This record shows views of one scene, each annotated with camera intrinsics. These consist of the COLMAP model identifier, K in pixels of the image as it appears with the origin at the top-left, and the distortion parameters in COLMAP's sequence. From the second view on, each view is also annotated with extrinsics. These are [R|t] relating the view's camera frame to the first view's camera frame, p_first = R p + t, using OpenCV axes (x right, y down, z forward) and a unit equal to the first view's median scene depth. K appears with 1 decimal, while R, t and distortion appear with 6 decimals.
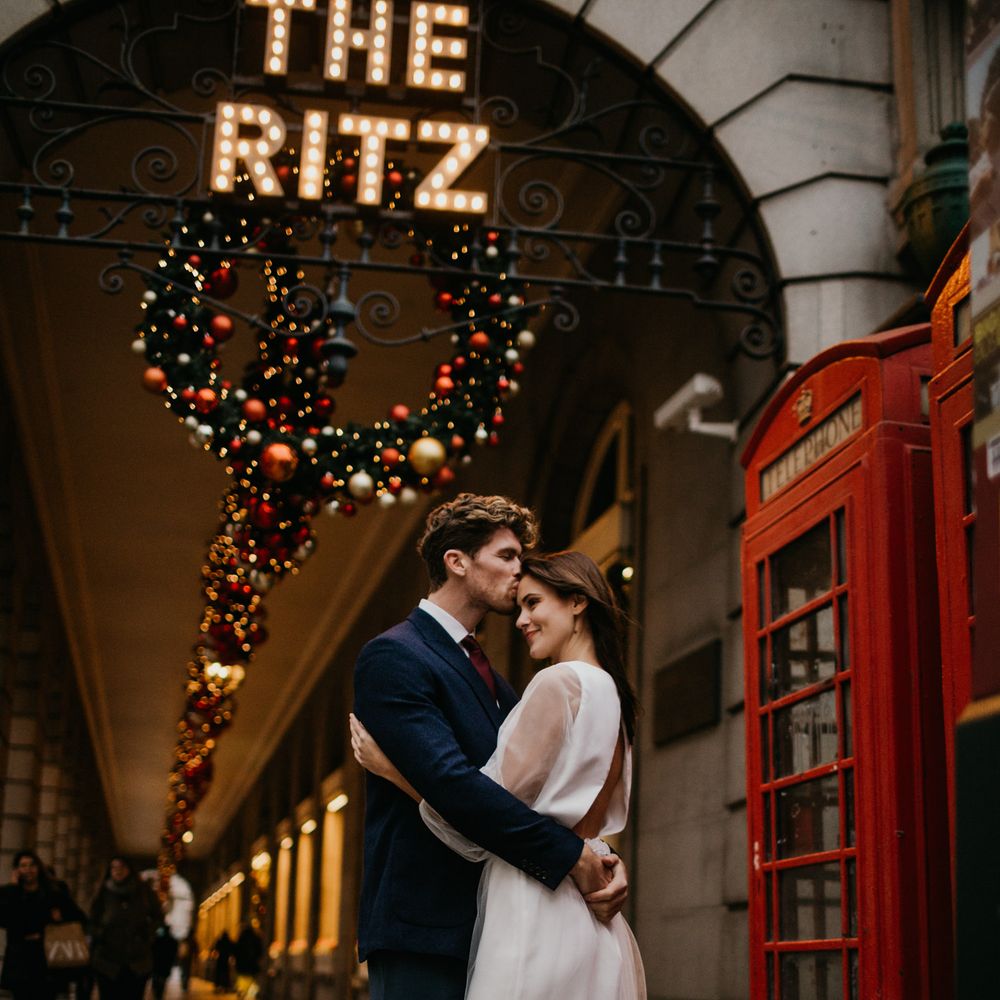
lens RADIAL K [[1771.0, 0, 438.2], [0, 1771.0, 525.4], [0, 0, 1]] dist [-0.048466, -0.015598]
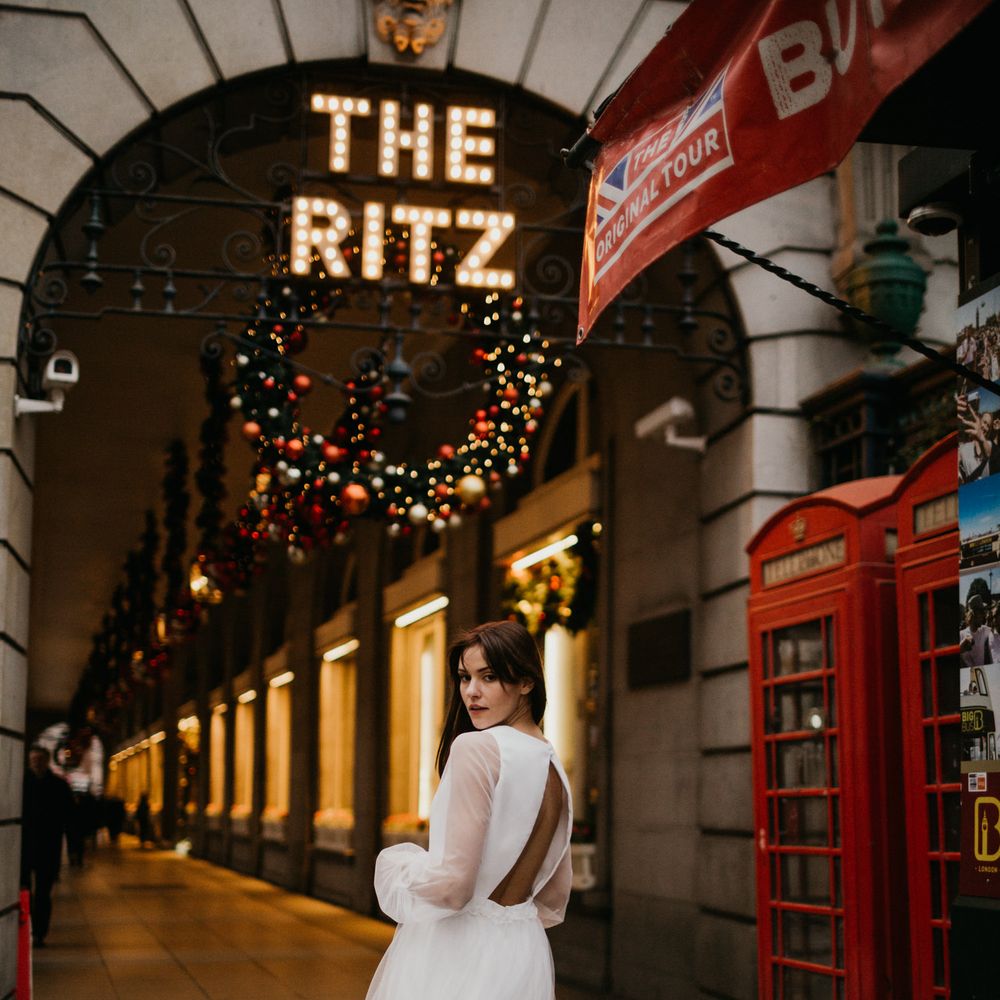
lens RADIAL K [[1742.4, 0, 500.0], [0, 1742.4, 500.0], [0, 0, 1]] dist [-0.028398, -0.061941]
pose [[0.995766, -0.013231, 0.090972, -0.095221], [0.006834, 0.997504, 0.070276, -0.114924], [-0.091675, -0.069357, 0.993371, -0.217692]]
